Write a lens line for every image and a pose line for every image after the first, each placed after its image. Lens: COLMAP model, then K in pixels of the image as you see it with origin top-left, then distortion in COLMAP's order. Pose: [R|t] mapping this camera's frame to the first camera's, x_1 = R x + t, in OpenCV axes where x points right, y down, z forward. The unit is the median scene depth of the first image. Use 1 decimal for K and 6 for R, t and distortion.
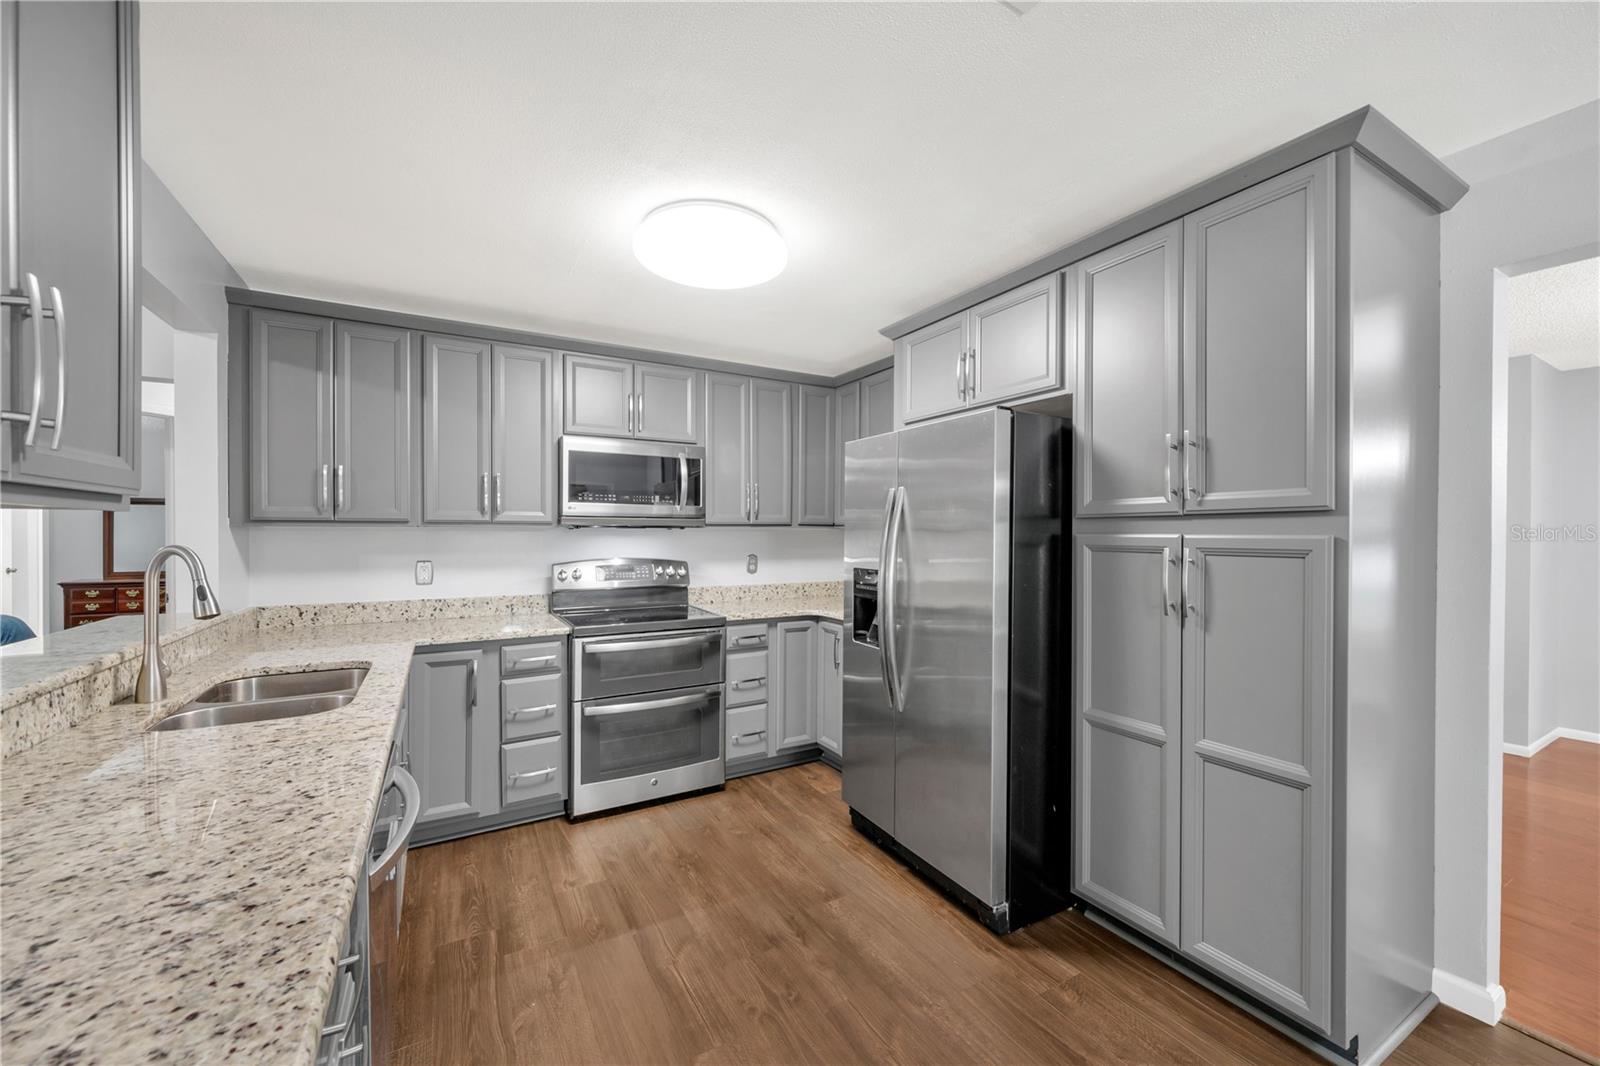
lens RADIAL K [[626.9, 0, 798.9], [0, 626.9, 534.0], [0, 0, 1]] dist [-0.002107, 0.000027]
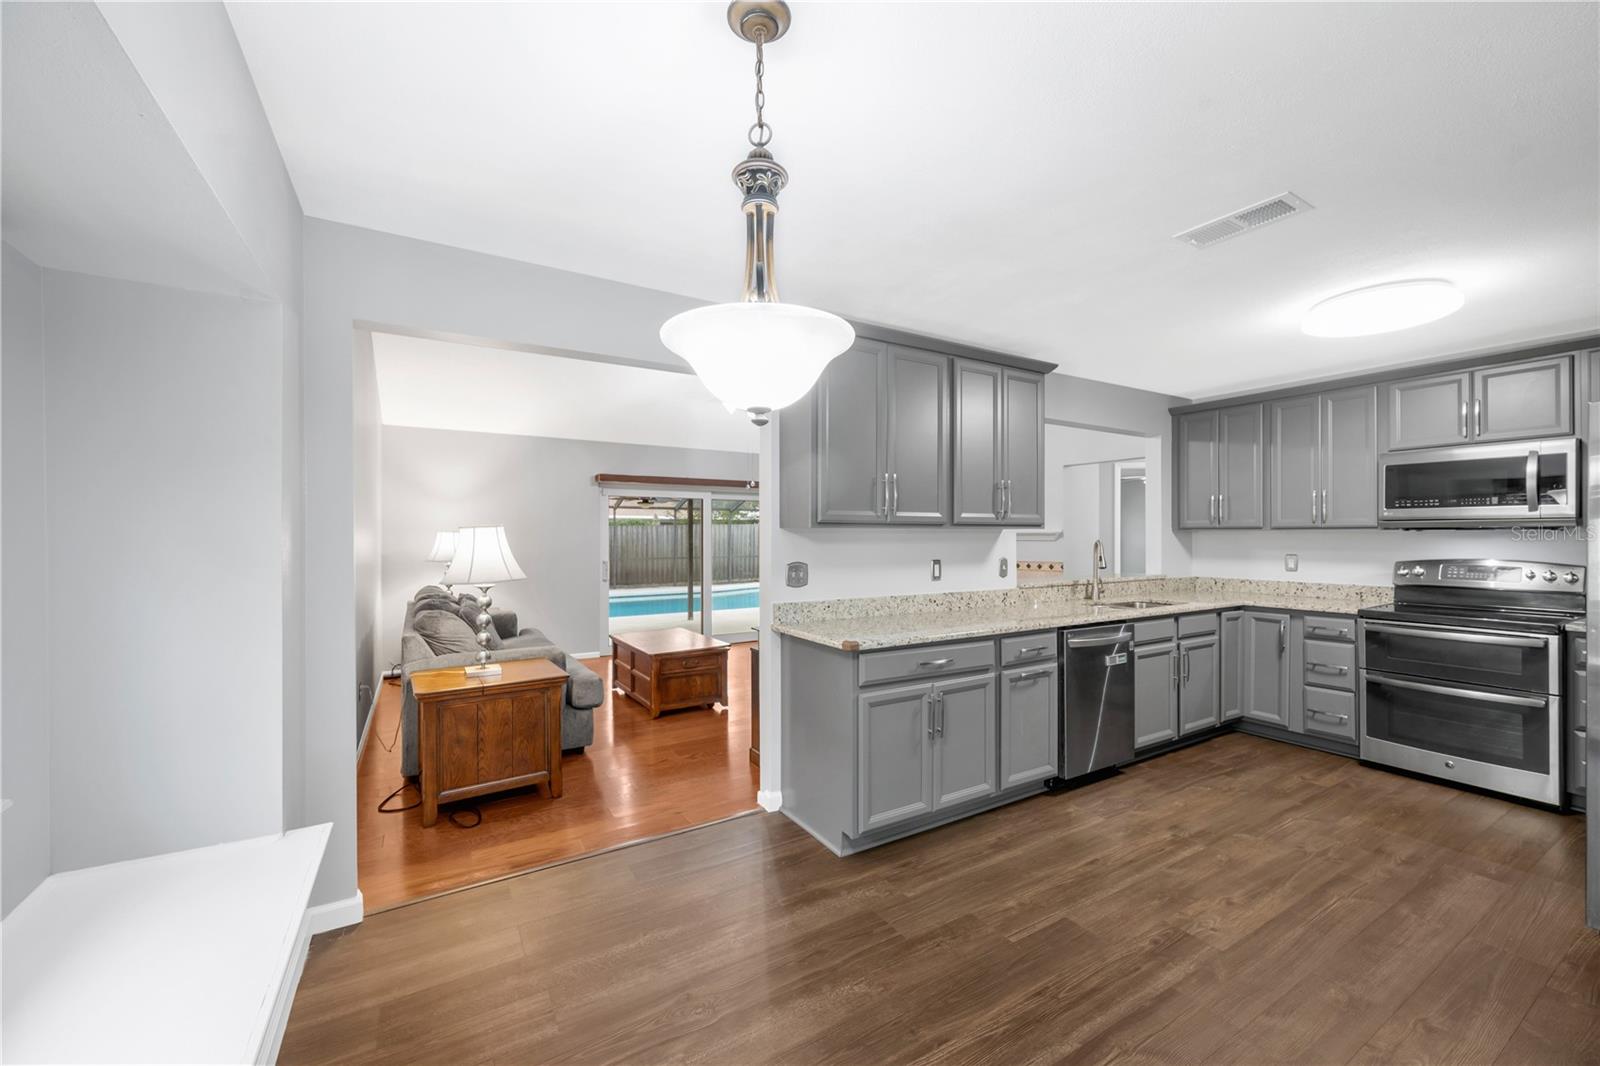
lens RADIAL K [[628.7, 0, 799.0], [0, 628.7, 538.7], [0, 0, 1]] dist [0.000208, 0.000105]
pose [[0.012455, 0.002301, -0.999920, 0.941314], [-0.002730, 0.999994, 0.002267, 0.007643], [0.999919, 0.002702, 0.012462, -0.156034]]
